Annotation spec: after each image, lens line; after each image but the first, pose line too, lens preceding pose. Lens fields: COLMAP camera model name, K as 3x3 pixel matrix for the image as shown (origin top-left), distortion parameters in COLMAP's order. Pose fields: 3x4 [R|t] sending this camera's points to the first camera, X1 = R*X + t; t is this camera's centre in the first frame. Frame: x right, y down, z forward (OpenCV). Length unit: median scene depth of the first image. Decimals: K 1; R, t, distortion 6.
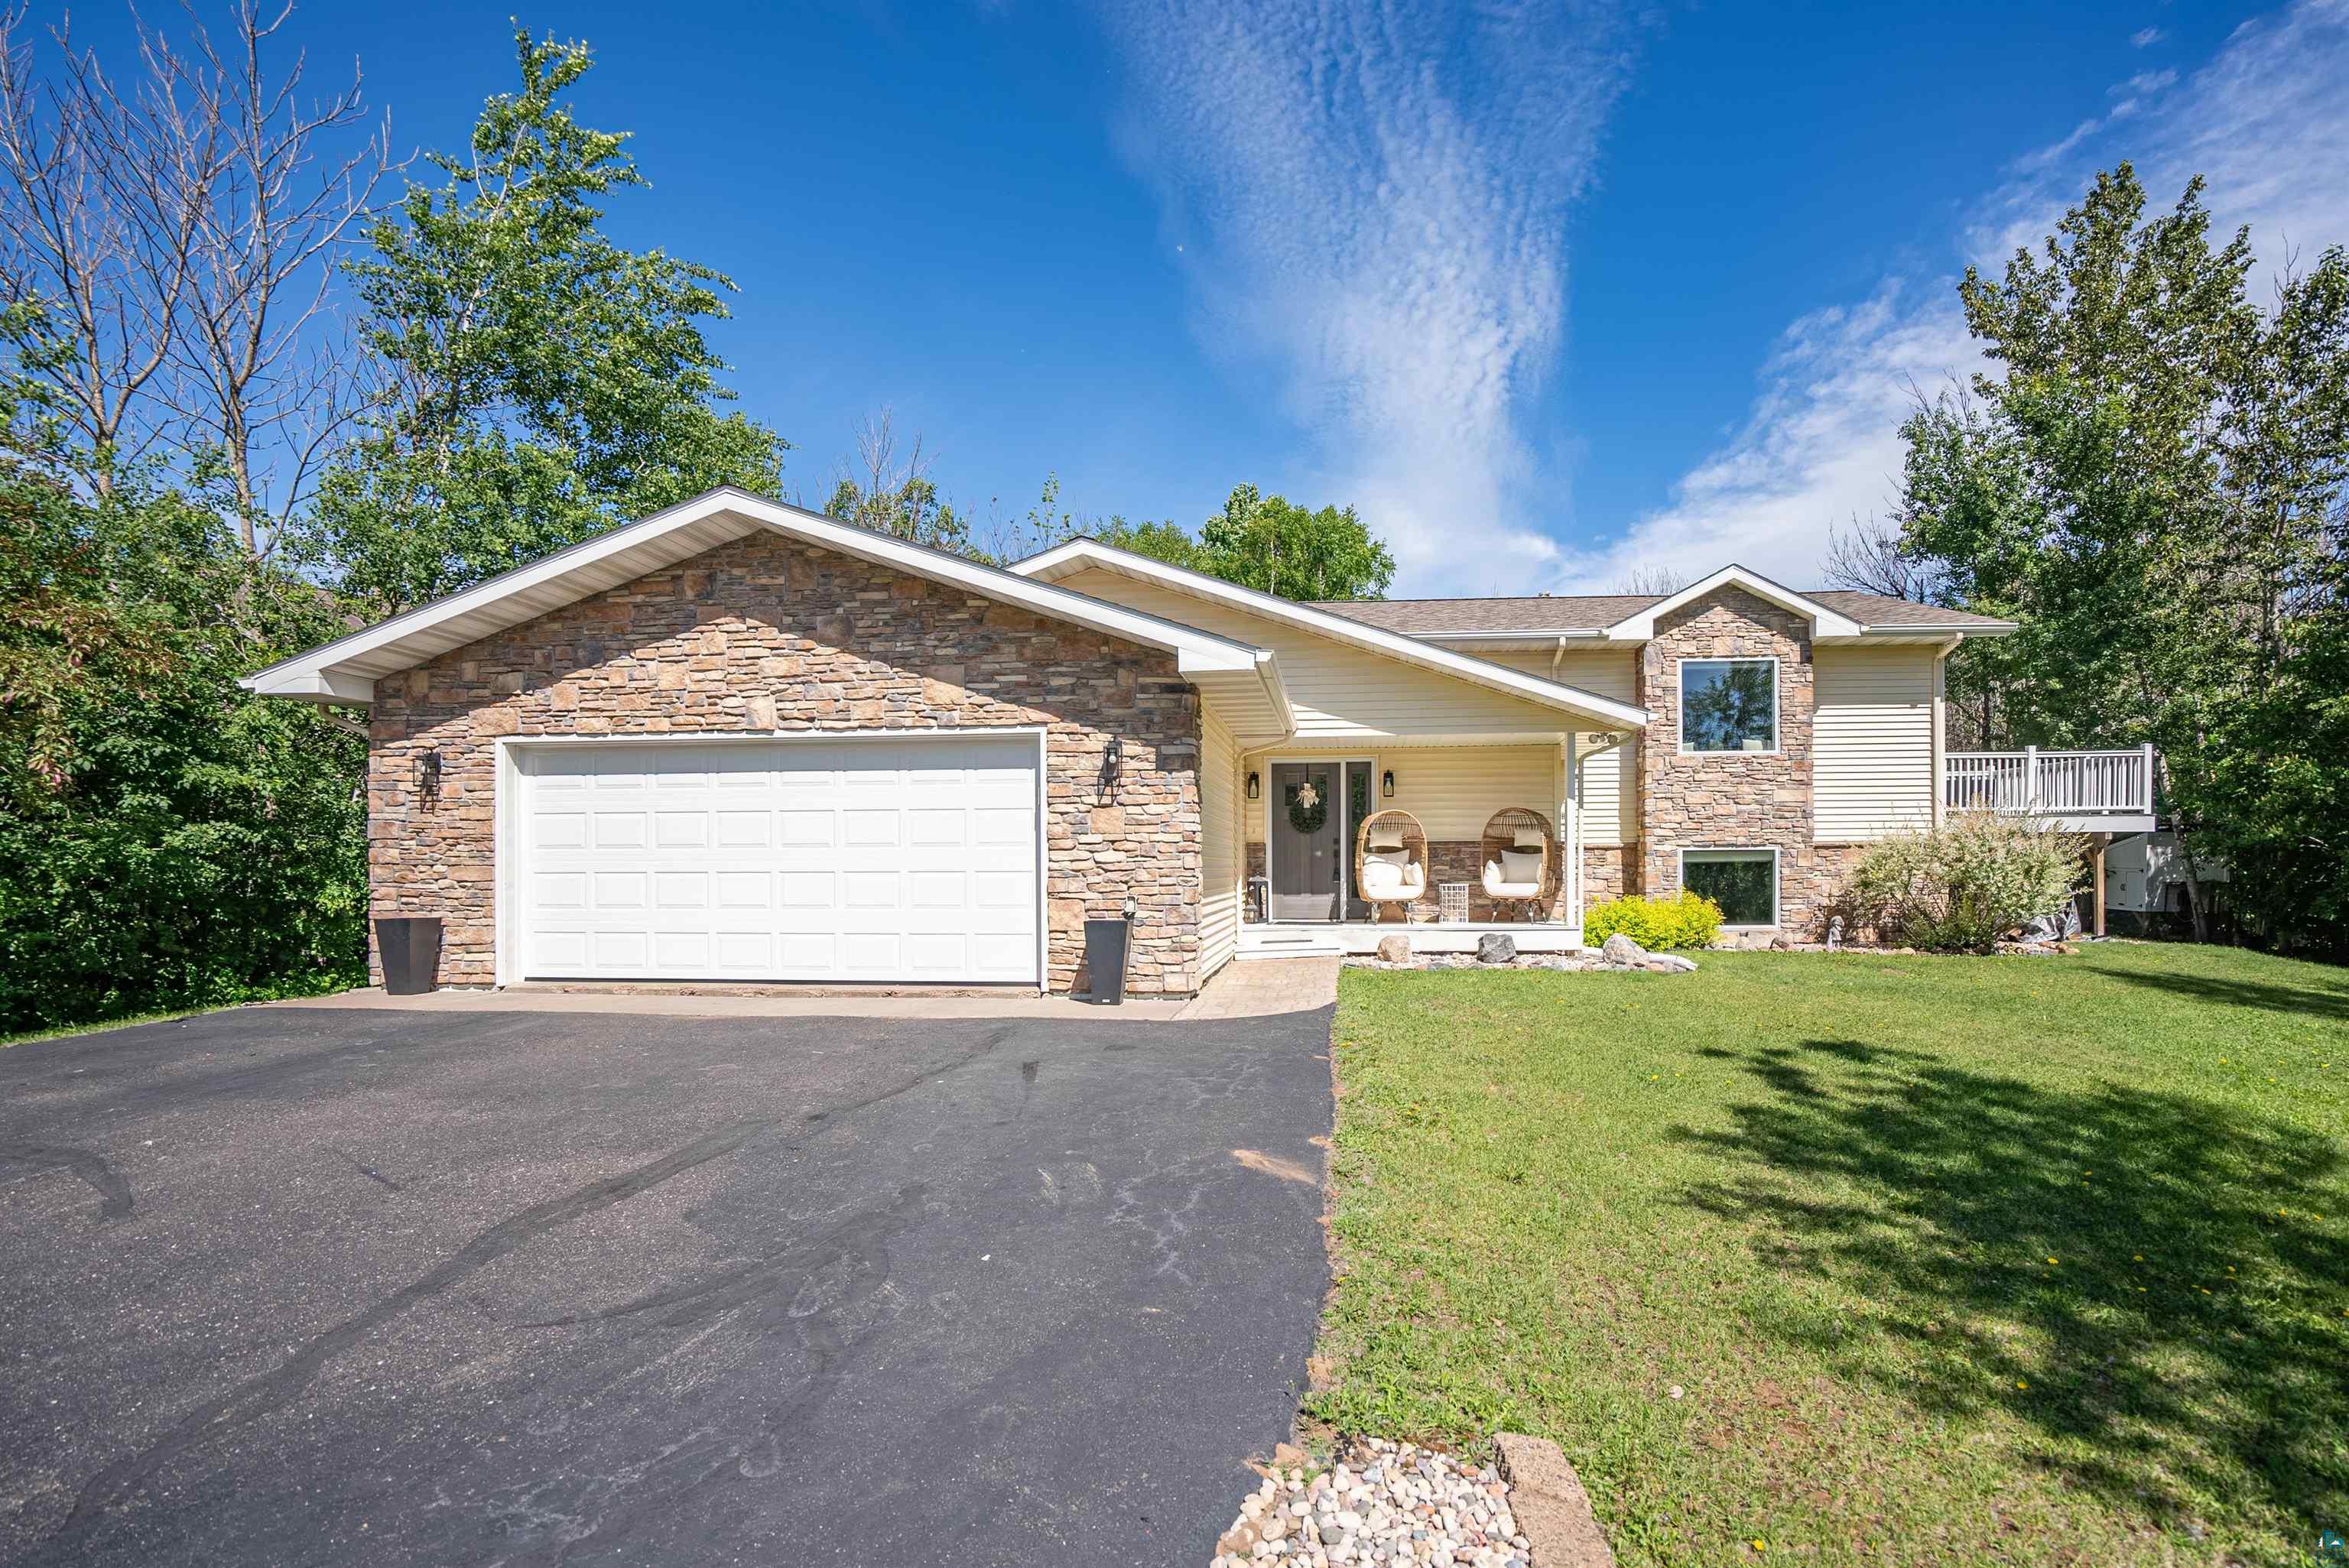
lens RADIAL K [[1110.0, 0, 1267.4], [0, 1110.0, 857.8], [0, 0, 1]] dist [-0.032521, 0.000367]
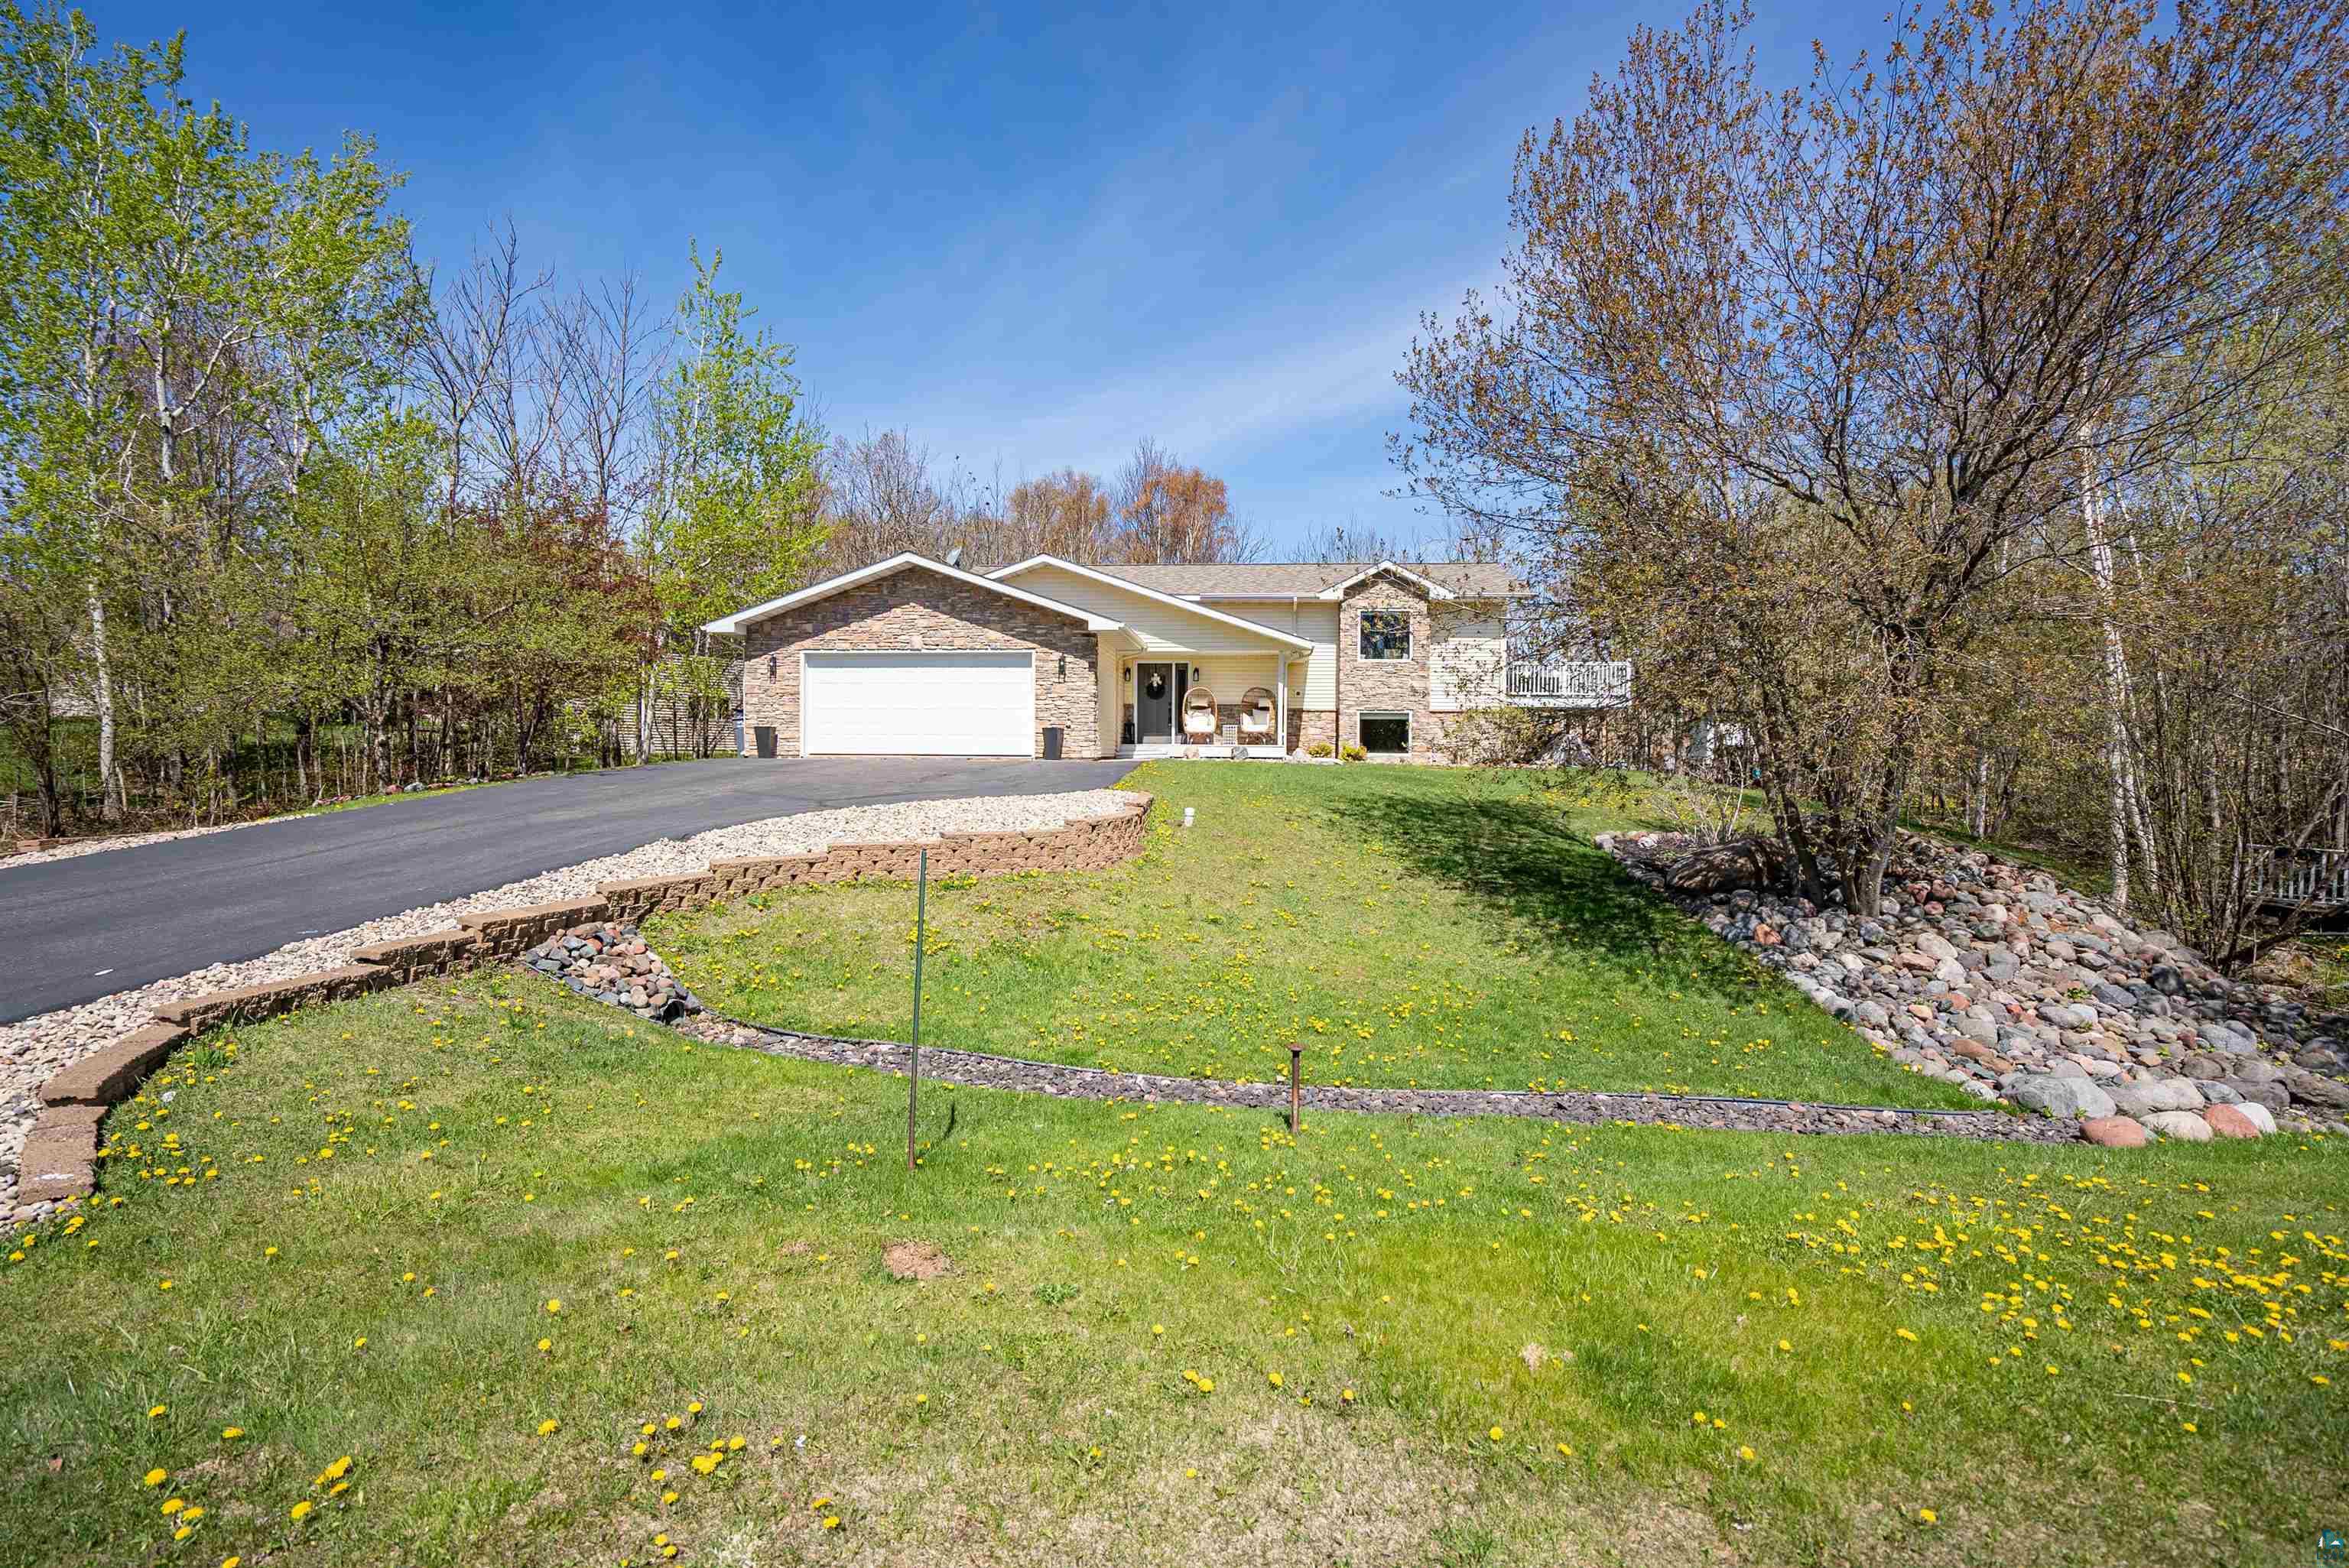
lens RADIAL K [[1077.8, 0, 1174.5], [0, 1077.8, 784.0], [0, 0, 1]] dist [-0.067770, 0.031780]
pose [[0.999918, 0.012823, 0.000187, 0.076032], [-0.012821, 0.999245, 0.036673, 0.059065], [0.000284, -0.036672, 0.999327, -0.938436]]
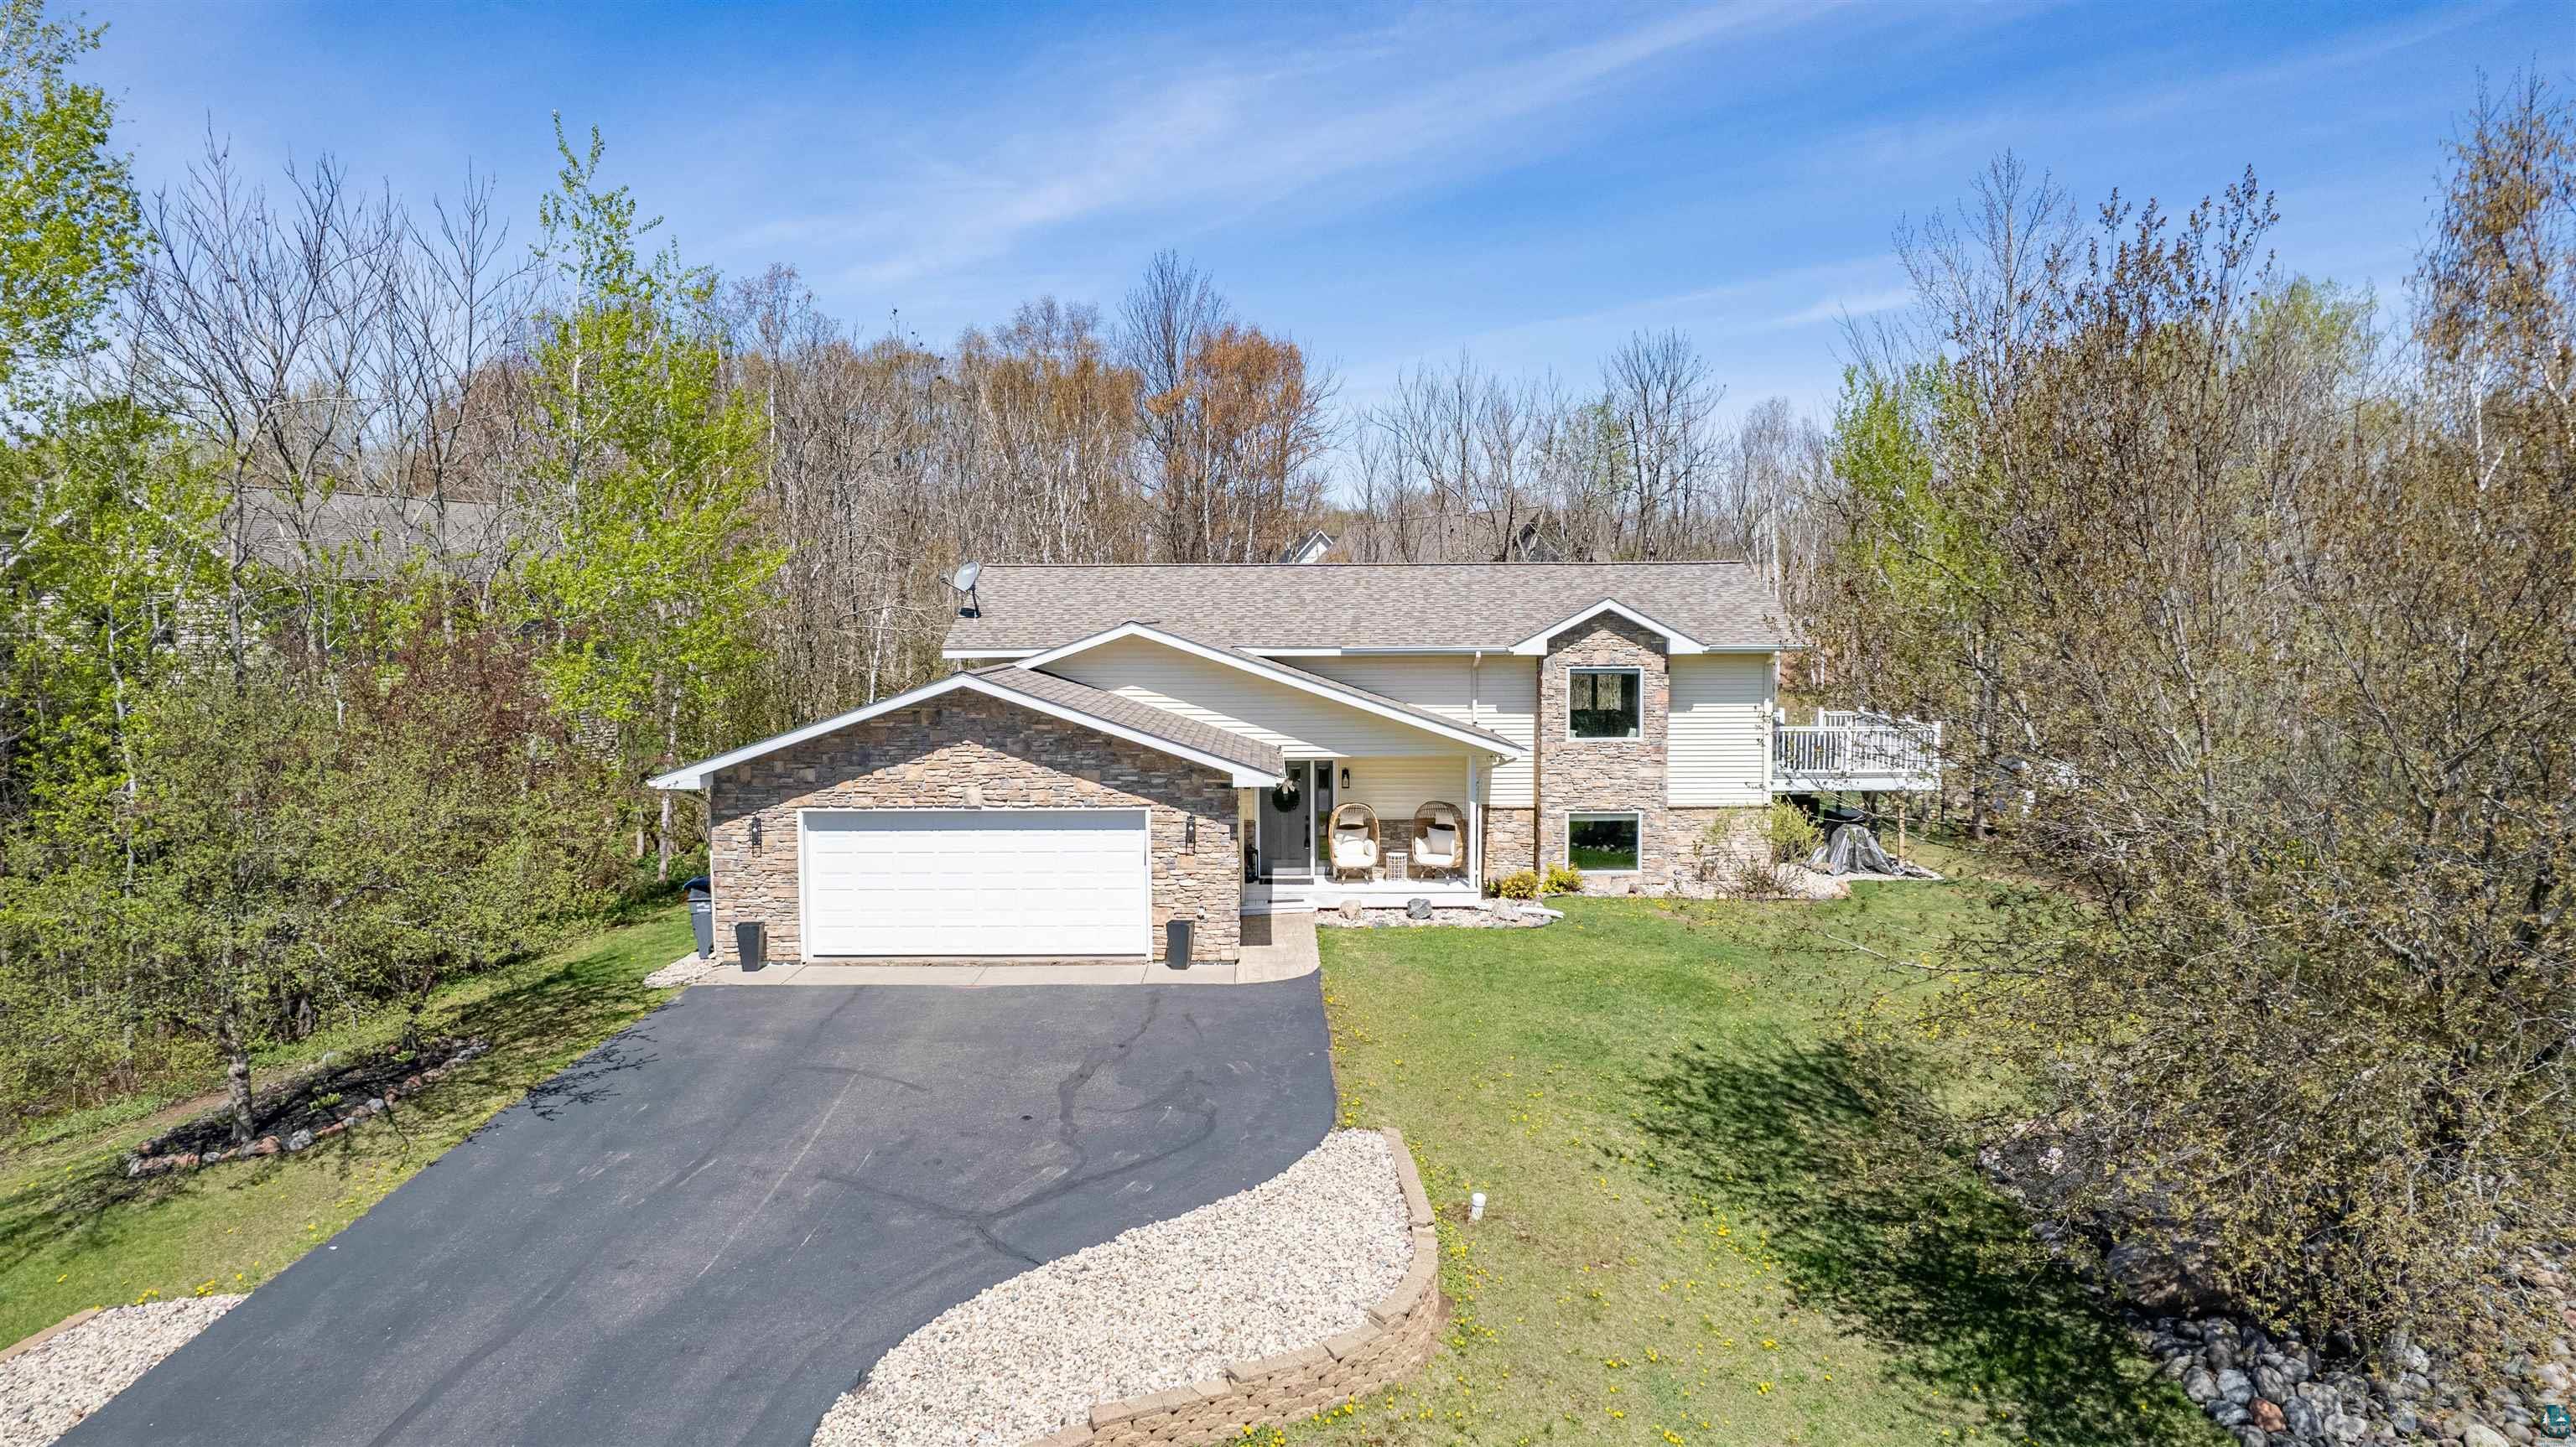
lens RADIAL K [[1624.2, 0, 1288.0], [0, 1624.2, 723.5], [0, 0, 1]] dist [-0.028351, 0.000027]
pose [[0.996499, -0.005496, 0.083429, -0.132013], [-0.000179, 0.997695, 0.067863, -0.280417], [-0.083610, -0.067640, 0.994200, -1.003807]]
